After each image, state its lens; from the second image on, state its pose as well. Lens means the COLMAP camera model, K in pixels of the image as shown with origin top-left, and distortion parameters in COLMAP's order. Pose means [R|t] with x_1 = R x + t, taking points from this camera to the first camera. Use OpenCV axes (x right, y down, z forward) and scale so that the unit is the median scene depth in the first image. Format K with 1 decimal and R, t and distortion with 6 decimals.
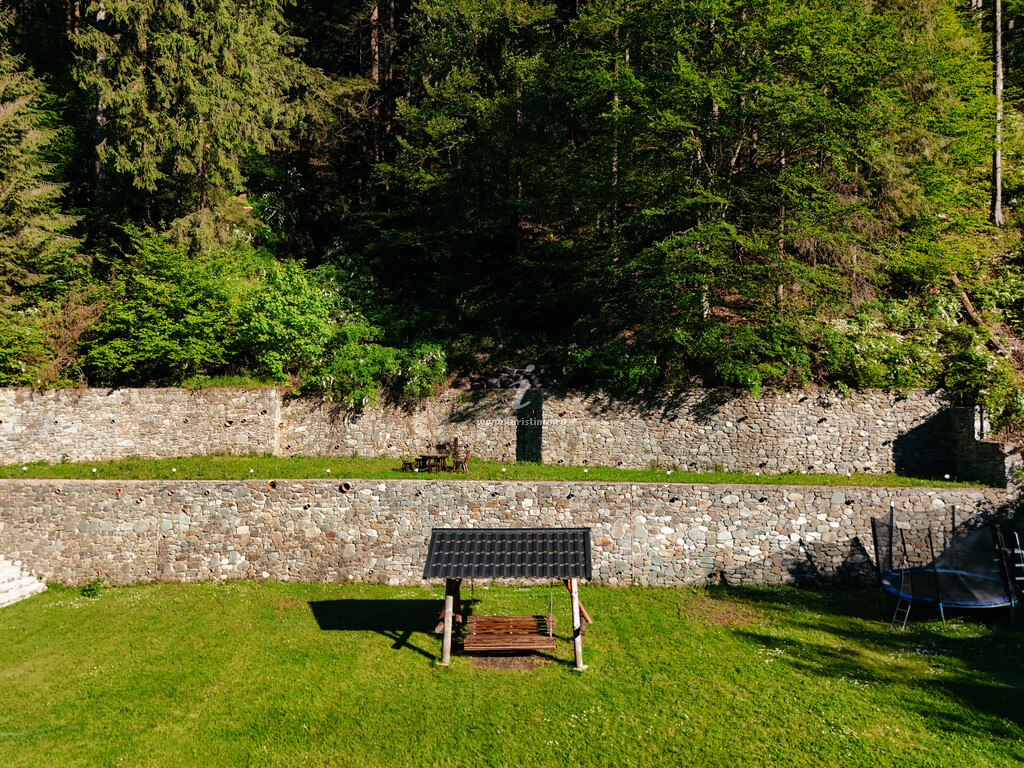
lens RADIAL K [[761.8, 0, 509.3], [0, 761.8, 380.6], [0, 0, 1]] dist [0.046750, -0.024262]
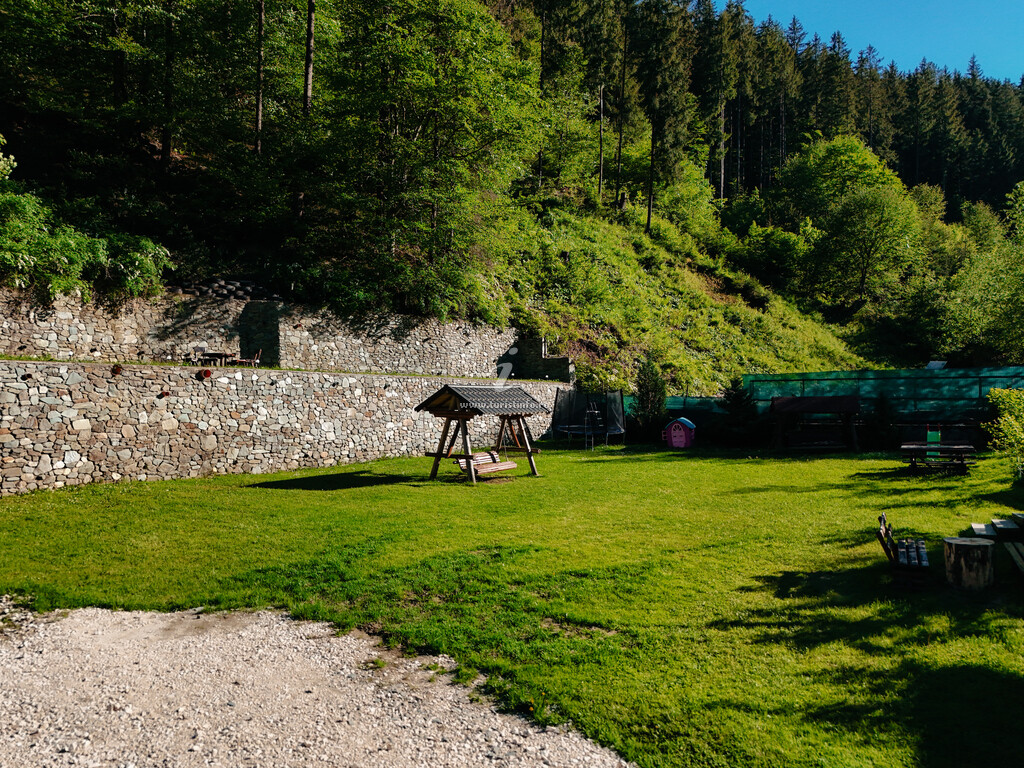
lens RADIAL K [[761.8, 0, 510.2], [0, 761.8, 376.9], [0, 0, 1]] dist [0.046750, -0.024262]
pose [[0.514754, 0.034846, 0.856630, -0.765568], [-0.025789, 0.999351, -0.025155, 0.146763], [-0.856950, -0.009143, 0.515318, 0.198681]]
